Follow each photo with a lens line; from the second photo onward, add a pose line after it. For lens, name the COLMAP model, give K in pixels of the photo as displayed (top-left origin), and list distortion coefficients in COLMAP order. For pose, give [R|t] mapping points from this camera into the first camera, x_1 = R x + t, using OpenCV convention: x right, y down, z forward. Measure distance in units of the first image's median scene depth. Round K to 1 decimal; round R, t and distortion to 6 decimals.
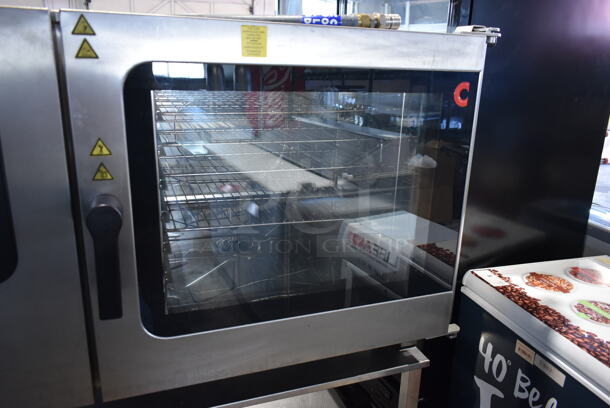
lens RADIAL K [[468.9, 0, 307.4], [0, 468.9, 196.7], [0, 0, 1]] dist [-0.003613, -0.006741]
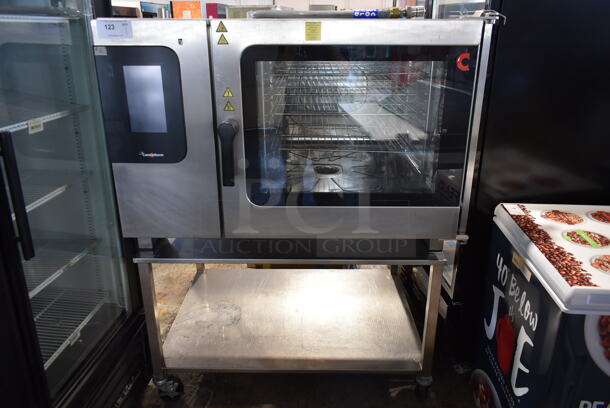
lens RADIAL K [[468.9, 0, 307.4], [0, 468.9, 196.7], [0, 0, 1]] dist [-0.003613, -0.006741]
pose [[0.930036, 0.093446, -0.355387, 0.375980], [-0.070881, 0.994583, 0.076024, 0.097059], [0.360567, -0.045515, 0.931622, -0.437480]]
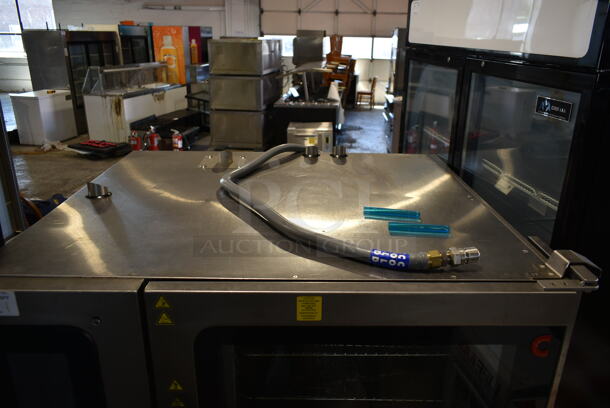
lens RADIAL K [[468.9, 0, 307.4], [0, 468.9, 196.7], [0, 0, 1]] dist [-0.003613, -0.006741]
pose [[0.940469, 0.092948, -0.326924, 0.149707], [-0.077713, 0.995205, 0.059390, -0.460804], [0.330877, -0.030448, 0.943183, -0.001077]]
